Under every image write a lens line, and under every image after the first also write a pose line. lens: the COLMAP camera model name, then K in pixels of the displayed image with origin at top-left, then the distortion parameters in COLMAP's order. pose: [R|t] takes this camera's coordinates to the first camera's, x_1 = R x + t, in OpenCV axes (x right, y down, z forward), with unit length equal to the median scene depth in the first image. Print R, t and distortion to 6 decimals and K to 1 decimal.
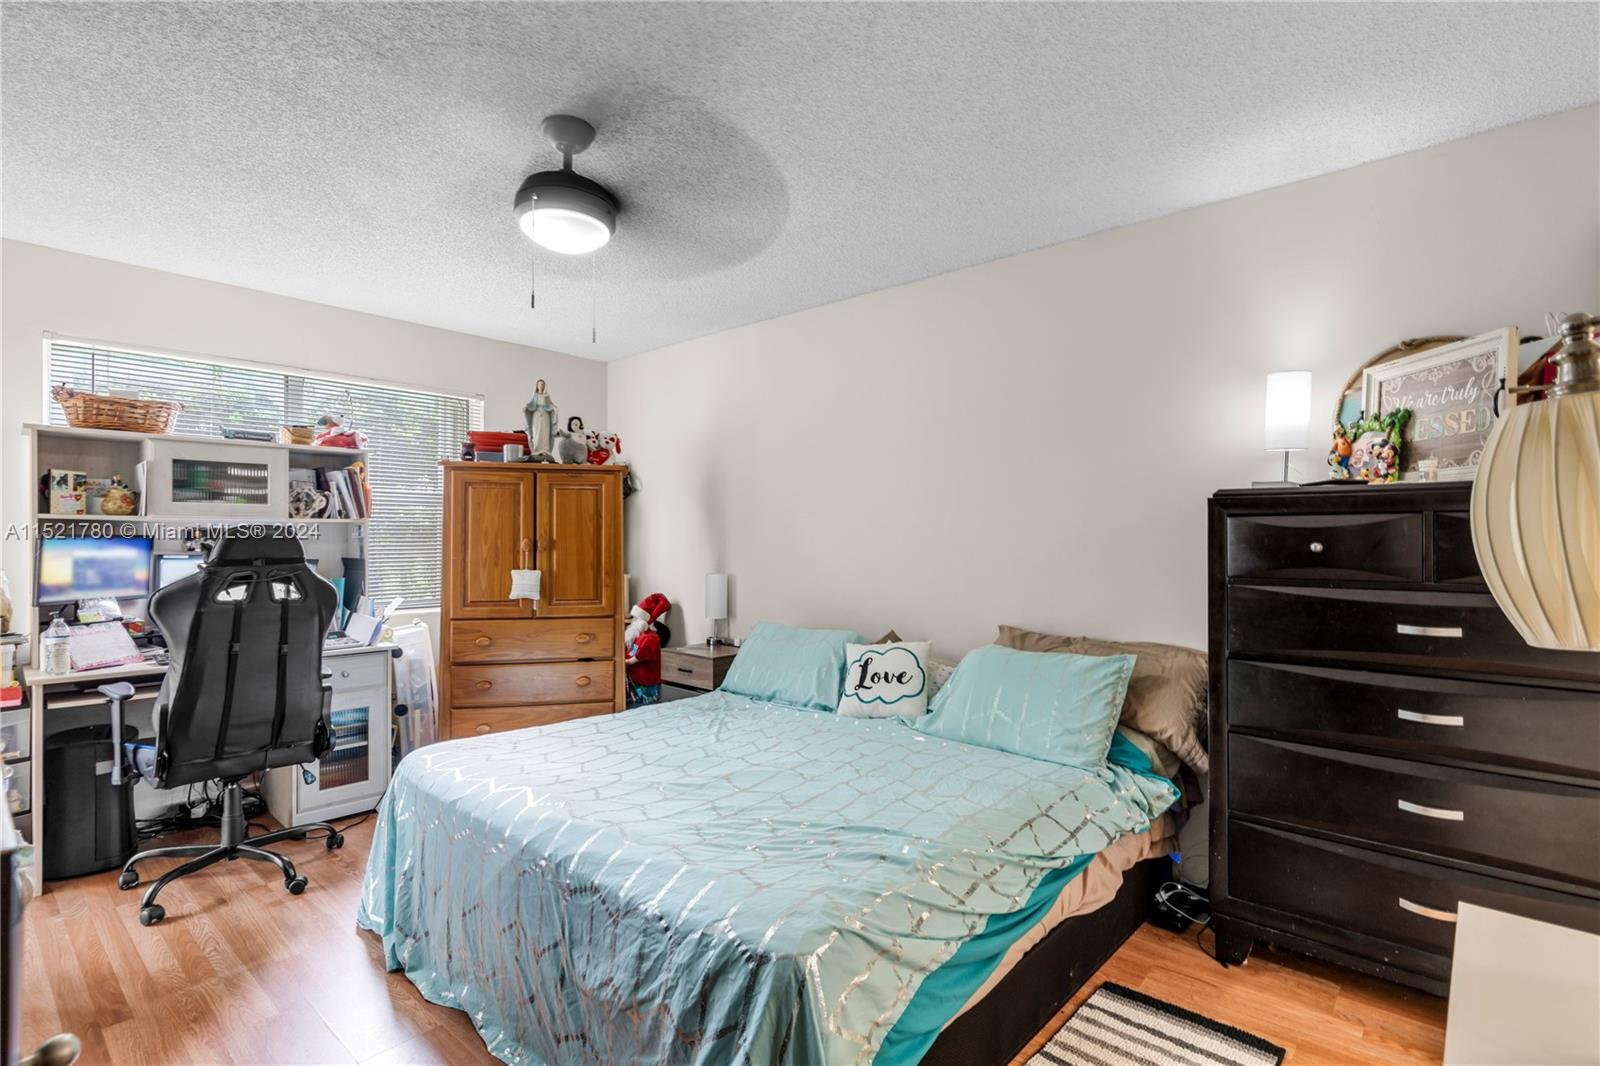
lens RADIAL K [[760.1, 0, 796.2], [0, 760.1, 532.3], [0, 0, 1]] dist [0.004778, 0.000364]
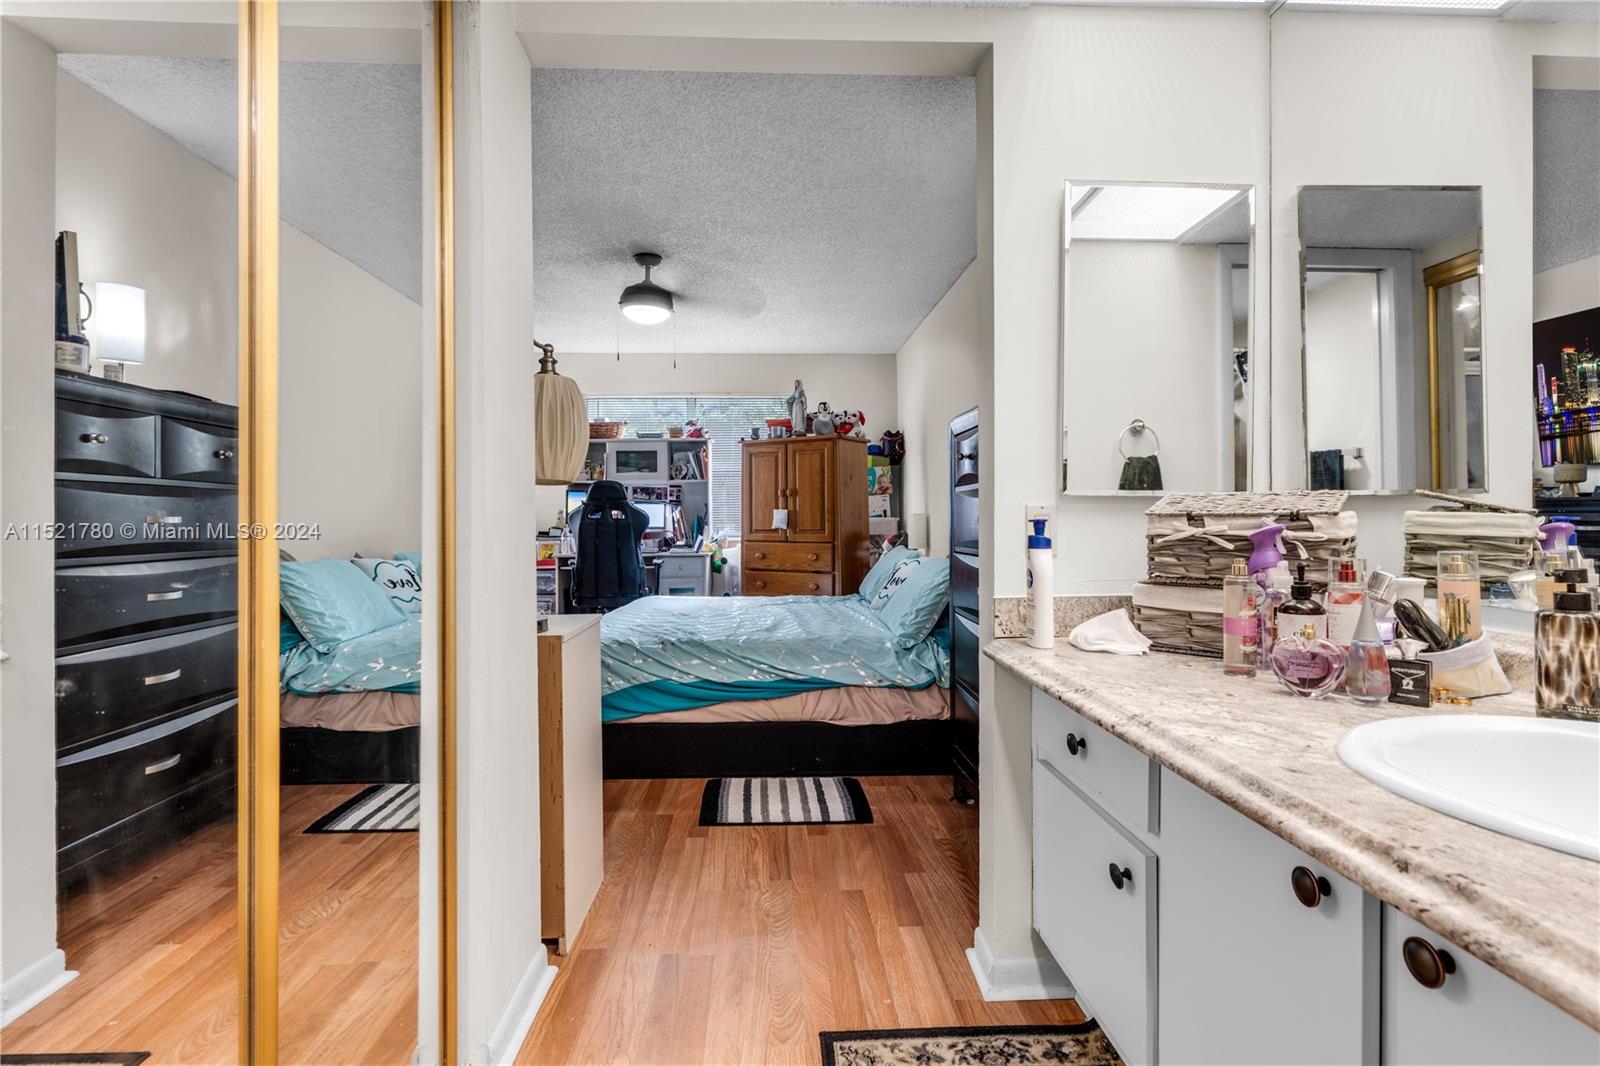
lens RADIAL K [[760.1, 0, 799.7], [0, 760.1, 509.2], [0, 0, 1]] dist [0.004778, 0.000364]
pose [[0.702709, -0.013181, -0.711355, 0.804018], [0.017097, 0.999852, -0.001638, 0.057365], [0.711272, -0.011011, 0.702831, -0.029921]]
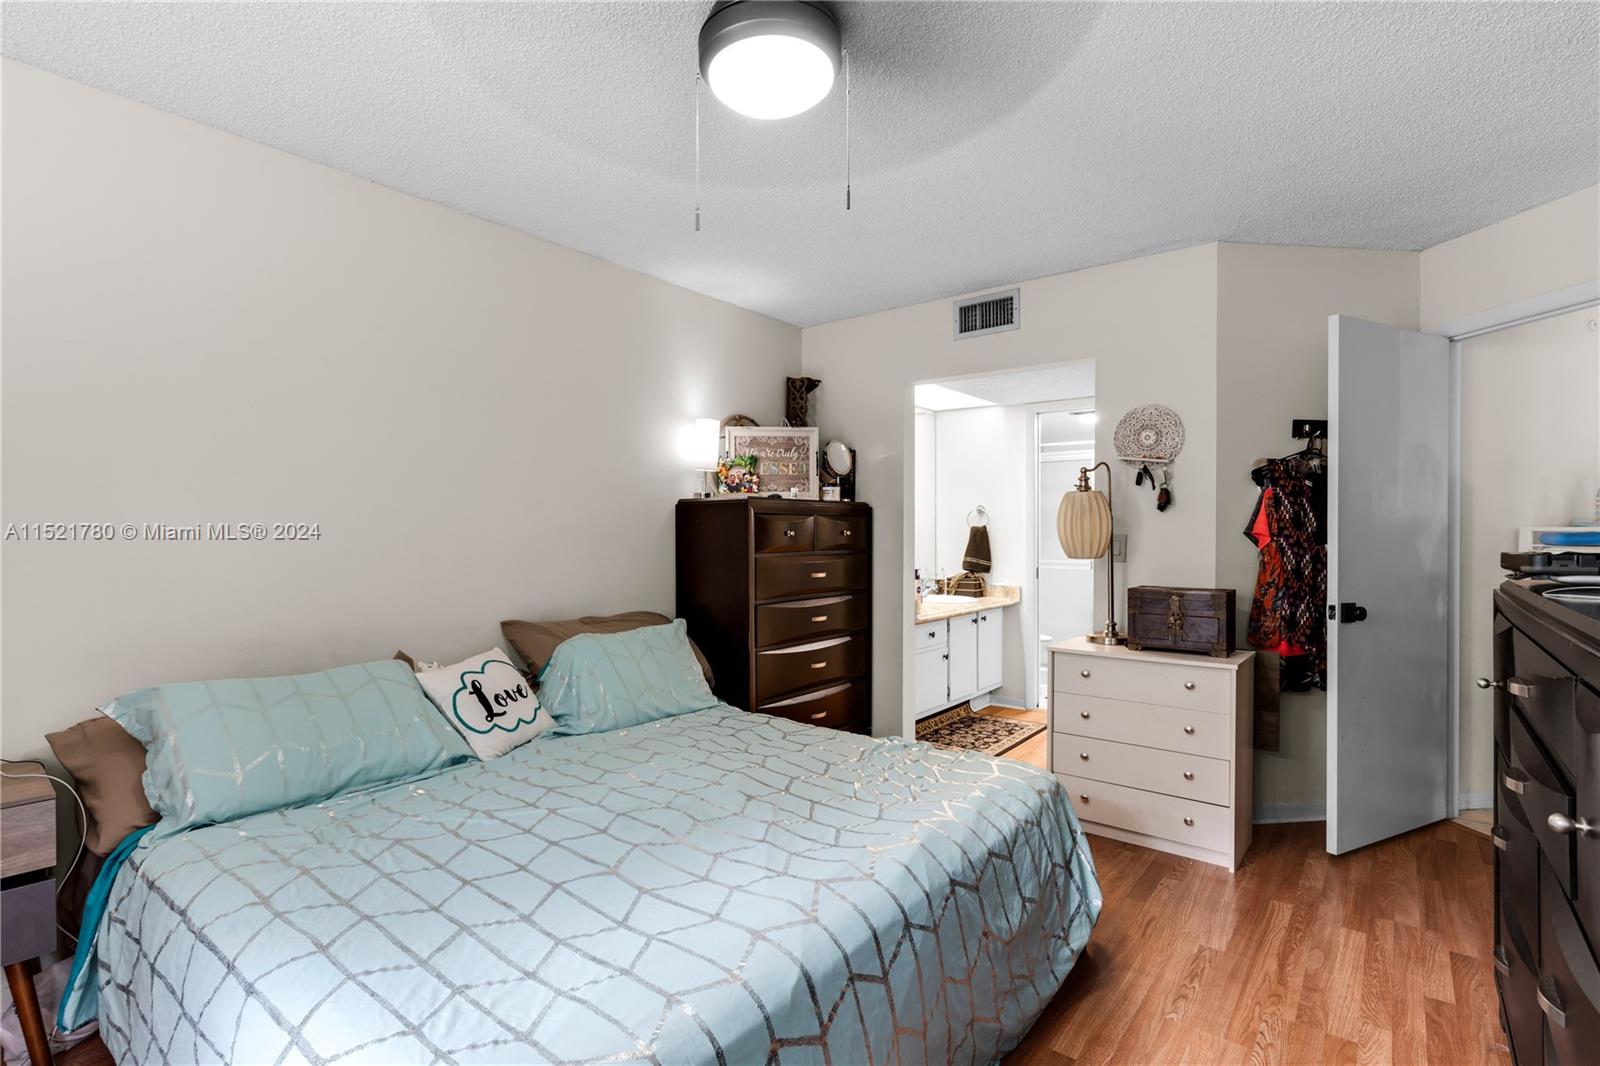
lens RADIAL K [[760.1, 0, 794.2], [0, 760.1, 532.5], [0, 0, 1]] dist [0.004778, 0.000364]
pose [[-0.045578, -0.008050, 0.998928, -0.627553], [-0.010428, 0.999917, 0.007582, 0.002070], [-0.998906, -0.010072, -0.045658, 0.629384]]
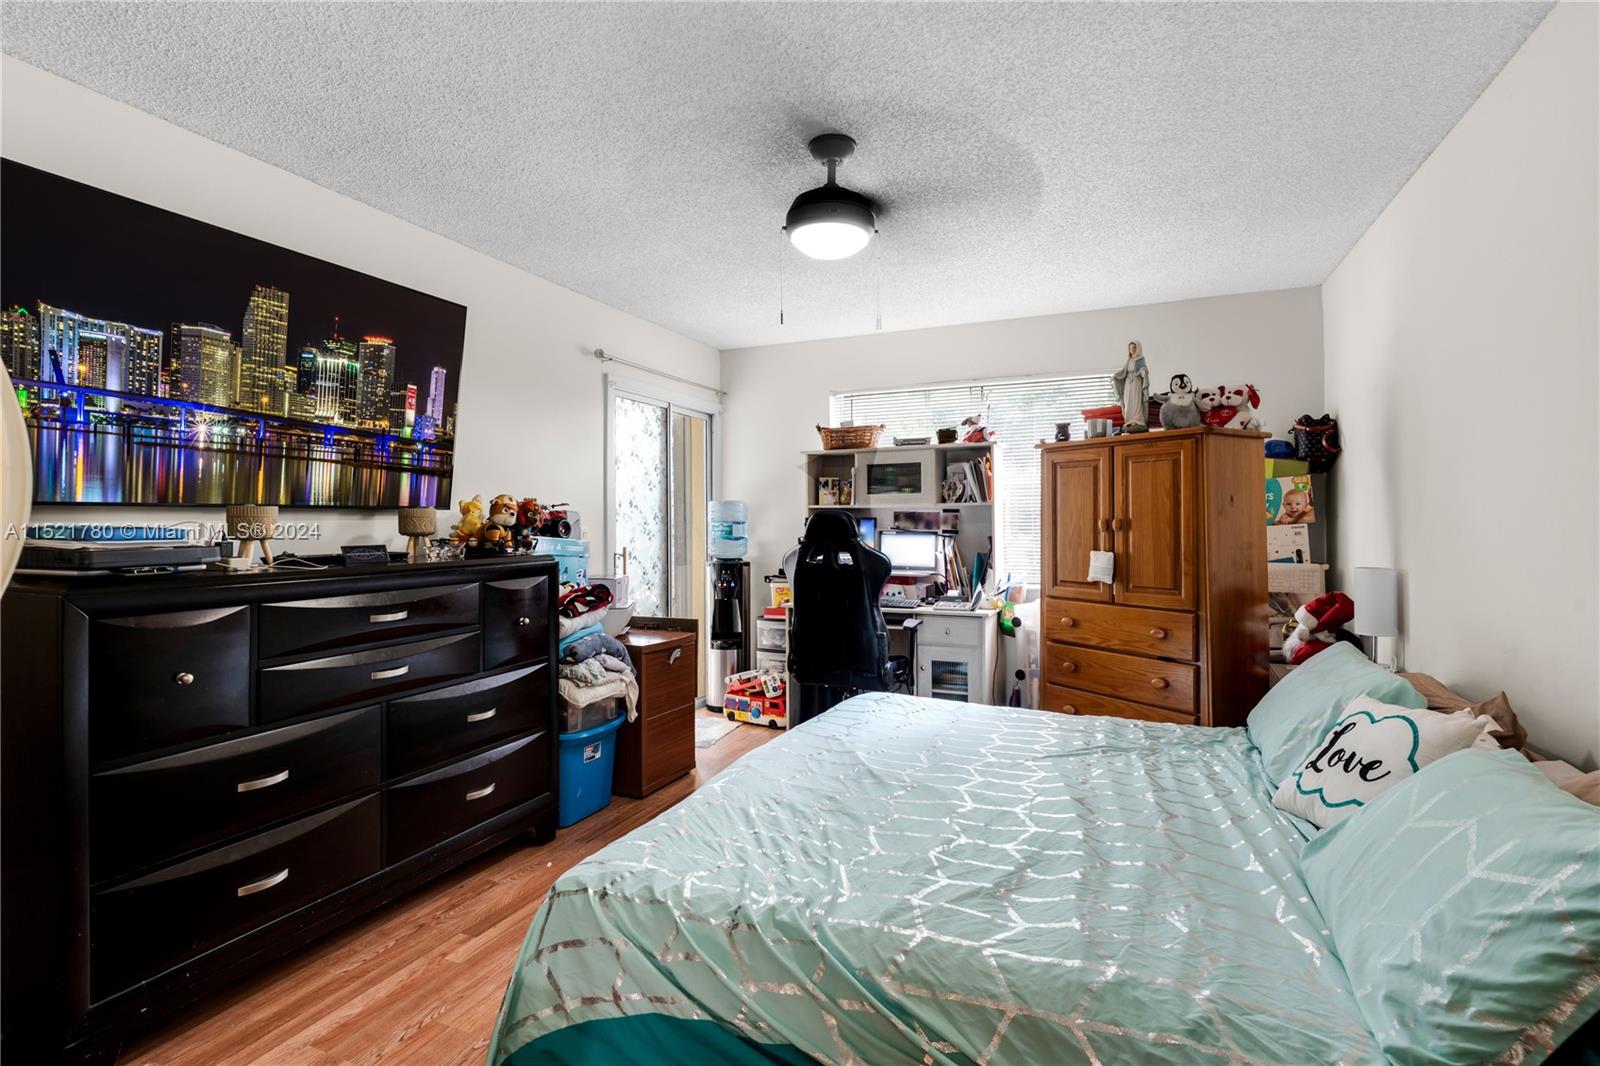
lens RADIAL K [[760.1, 0, 798.1], [0, 760.1, 517.6], [0, 0, 1]] dist [0.004778, 0.000364]
pose [[0.315999, -0.007507, -0.948730, 0.454184], [0.016734, 0.999857, -0.002338, 0.004552], [0.948612, -0.015137, 0.316079, 0.379041]]
